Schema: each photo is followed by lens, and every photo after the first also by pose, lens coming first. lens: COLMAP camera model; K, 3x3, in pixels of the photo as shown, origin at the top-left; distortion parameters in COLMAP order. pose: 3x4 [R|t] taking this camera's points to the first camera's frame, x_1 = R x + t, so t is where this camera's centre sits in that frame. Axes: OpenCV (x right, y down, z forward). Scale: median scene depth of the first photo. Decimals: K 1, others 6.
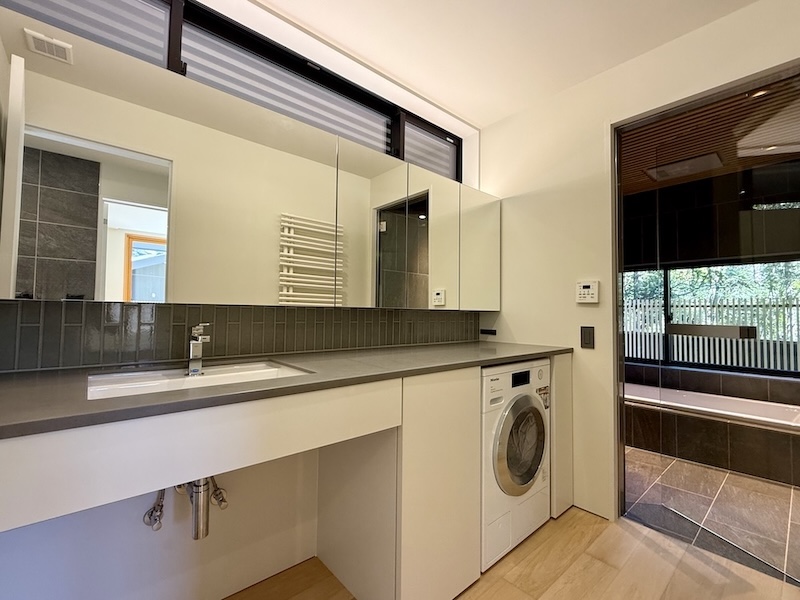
lens RADIAL K [[349.5, 0, 404.0], [0, 349.5, 302.1], [0, 0, 1]] dist [-0.000710, 0.000265]
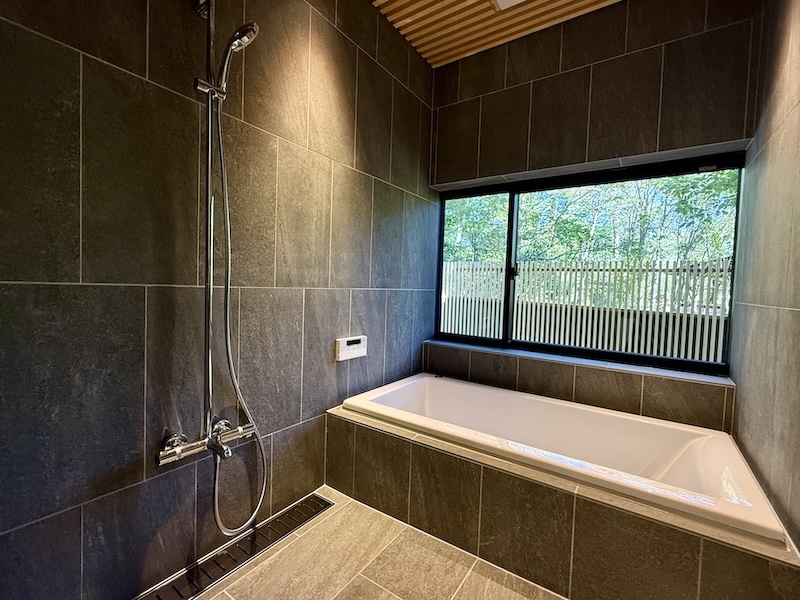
lens RADIAL K [[349.5, 0, 402.9], [0, 349.5, 300.1], [0, 0, 1]] dist [-0.000710, 0.000265]
pose [[0.967966, 0.017674, 0.250460, 0.424241], [-0.038799, 0.996067, 0.079660, 0.055658], [-0.248067, -0.086825, 0.964844, 0.456386]]
